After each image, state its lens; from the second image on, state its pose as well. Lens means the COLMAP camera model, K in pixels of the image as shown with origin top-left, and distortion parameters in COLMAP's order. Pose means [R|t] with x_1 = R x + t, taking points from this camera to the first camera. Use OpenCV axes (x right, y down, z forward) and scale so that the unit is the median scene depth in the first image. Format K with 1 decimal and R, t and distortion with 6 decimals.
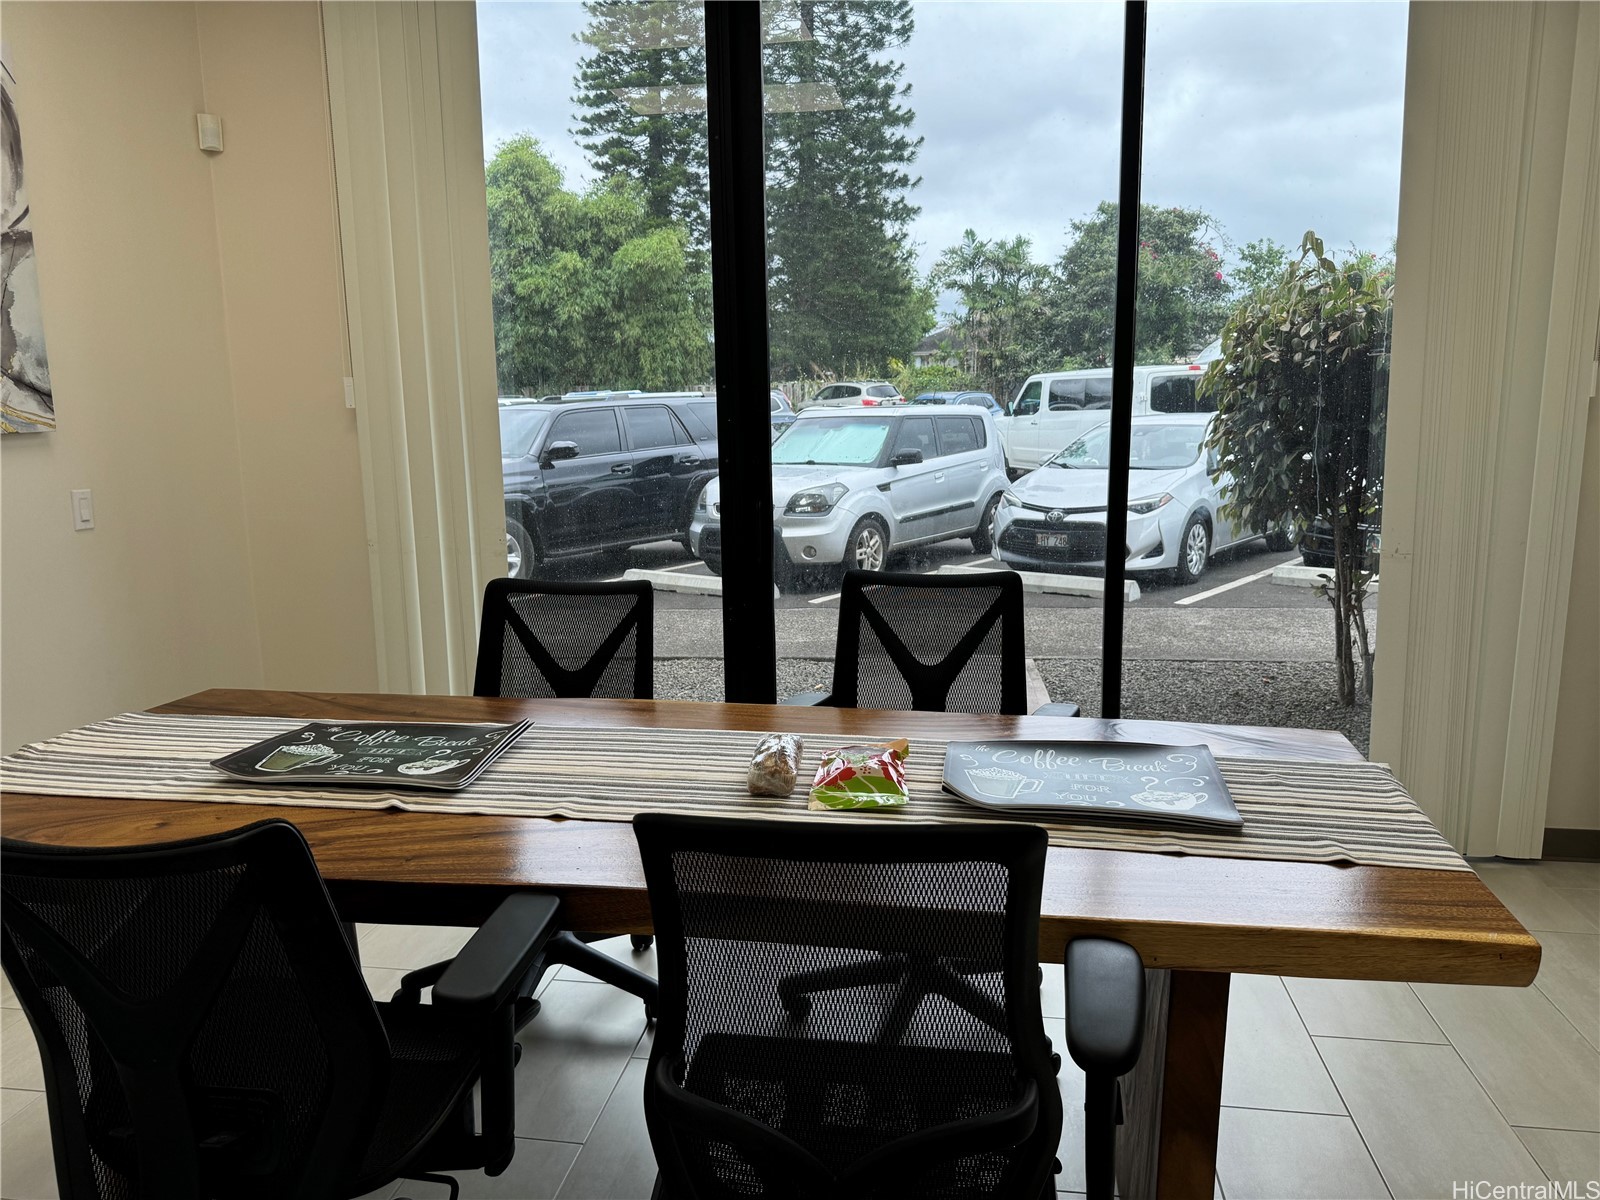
lens RADIAL K [[1114.4, 0, 800.5], [0, 1114.4, 600.3], [0, 0, 1]] dist [0.031336, -0.045853]
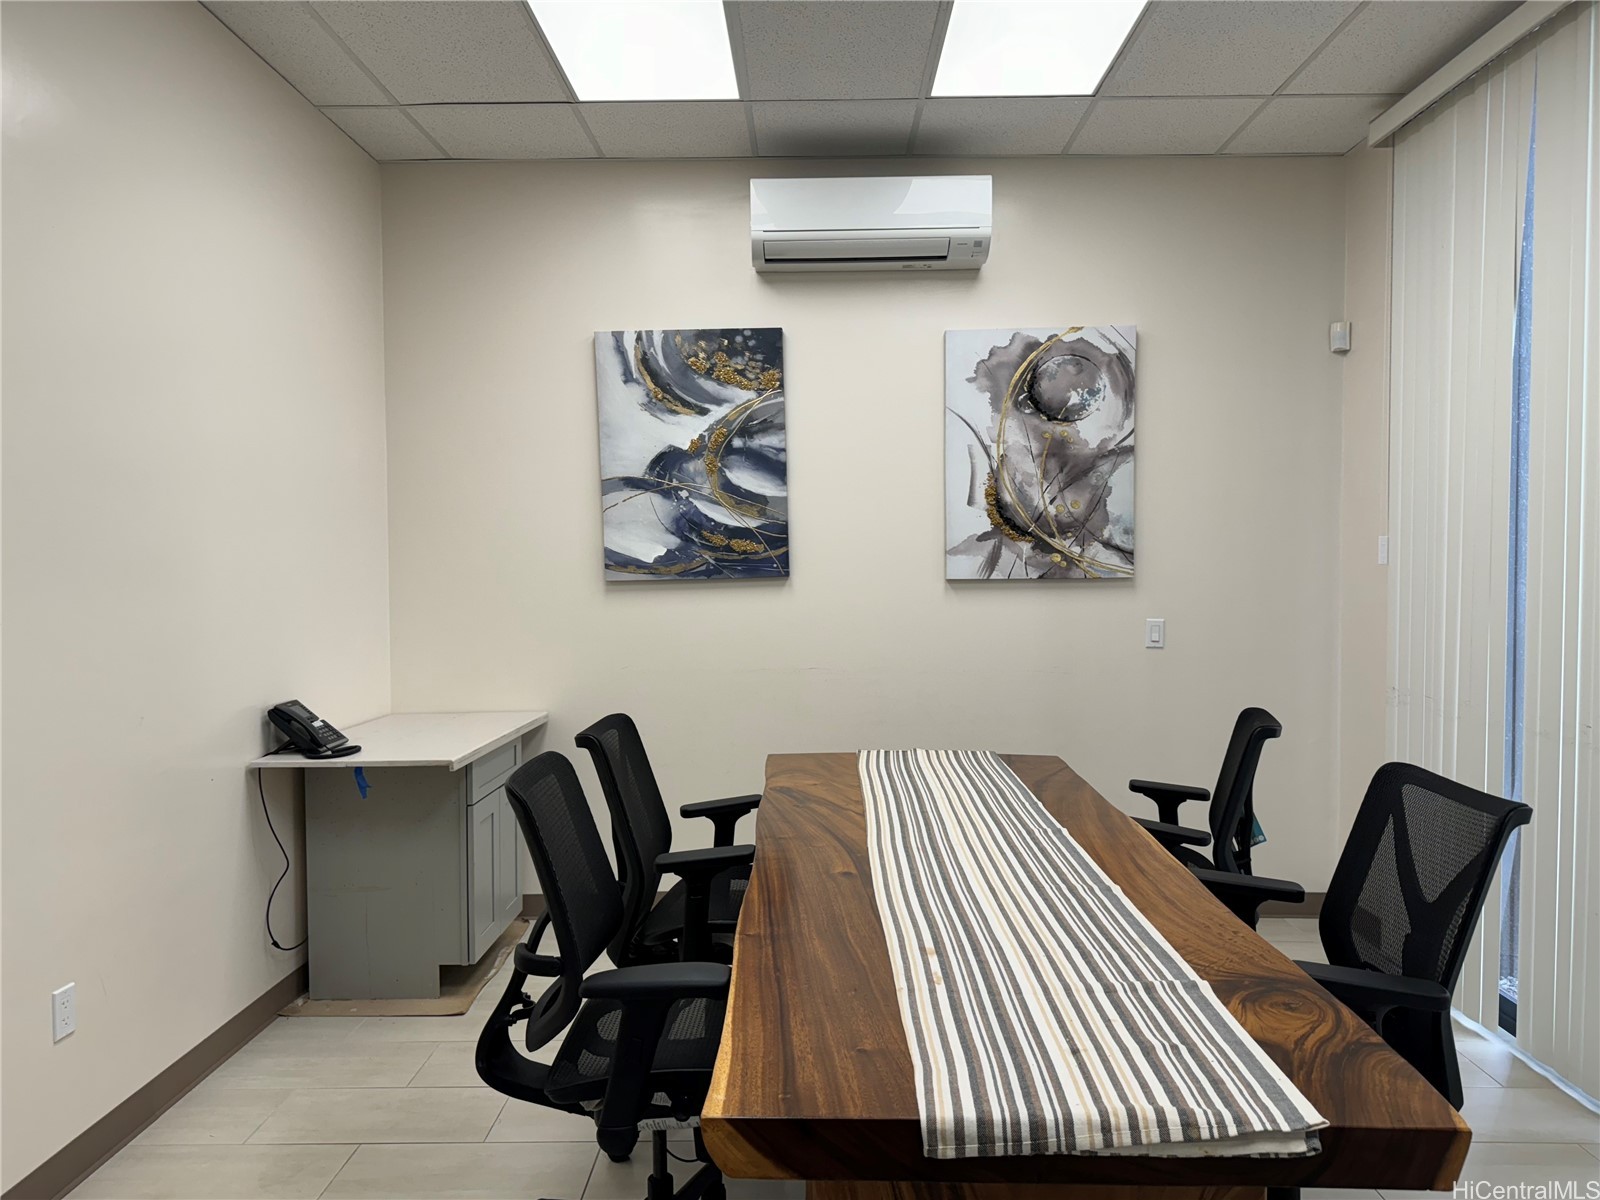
lens RADIAL K [[1114.4, 0, 802.5], [0, 1114.4, 600.7], [0, 0, 1]] dist [0.031336, -0.045853]
pose [[0.159677, 0.045579, -0.986116, 0.725266], [-0.167358, 0.985723, 0.018462, -0.078350], [0.972880, 0.162086, 0.165026, 0.356517]]
